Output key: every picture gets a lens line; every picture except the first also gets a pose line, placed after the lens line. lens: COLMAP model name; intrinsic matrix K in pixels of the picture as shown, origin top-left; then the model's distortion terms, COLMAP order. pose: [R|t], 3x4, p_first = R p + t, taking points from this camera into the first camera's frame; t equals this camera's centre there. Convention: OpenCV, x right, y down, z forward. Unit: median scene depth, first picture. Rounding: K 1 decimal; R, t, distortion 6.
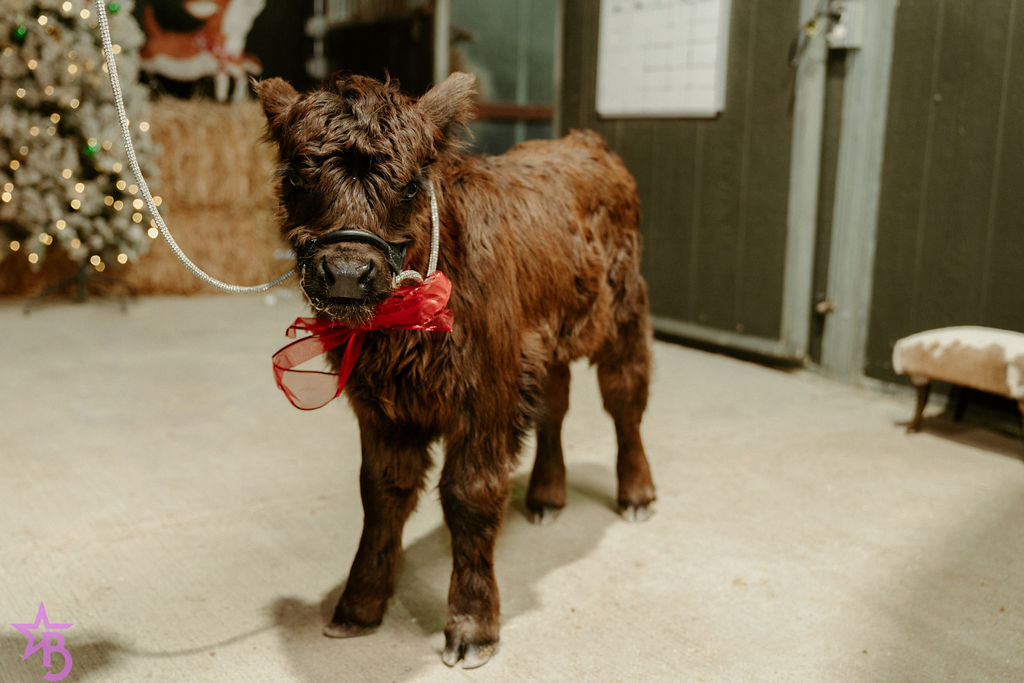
lens RADIAL K [[1076.4, 0, 514.6], [0, 1076.4, 329.2], [0, 0, 1]] dist [-0.020751, -0.004201]
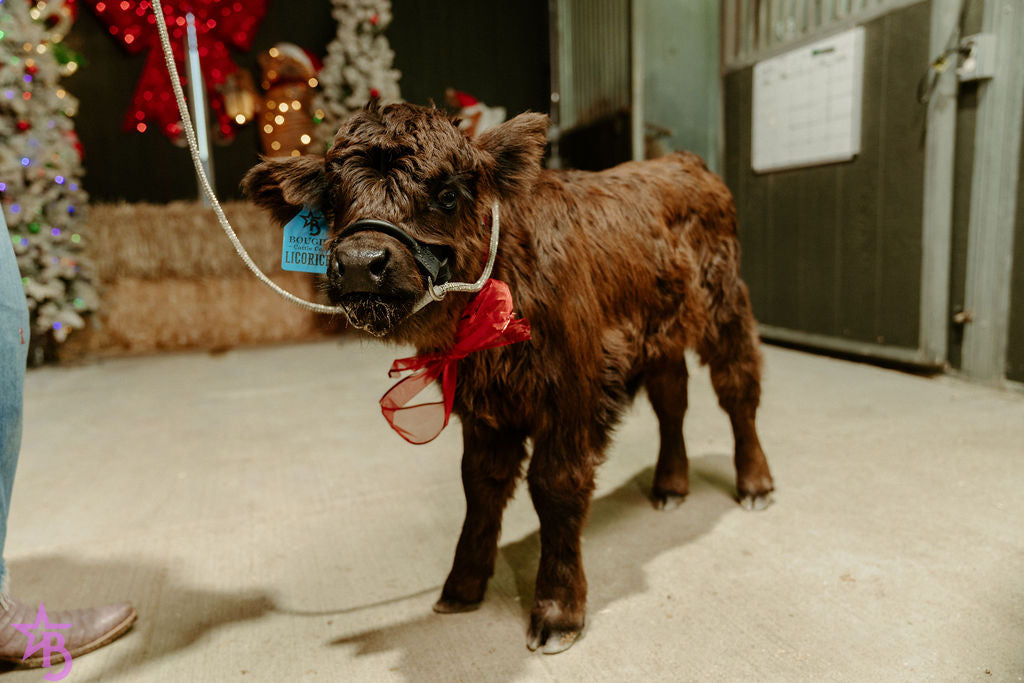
lens RADIAL K [[766.2, 0, 512.0], [0, 766.2, 341.5], [0, 0, 1]] dist [0.001273, 0.056877]
pose [[0.963790, -0.026915, -0.265301, 0.118050], [0.021934, 0.999523, -0.021718, 0.026178], [0.265759, 0.015112, 0.963921, 0.247235]]
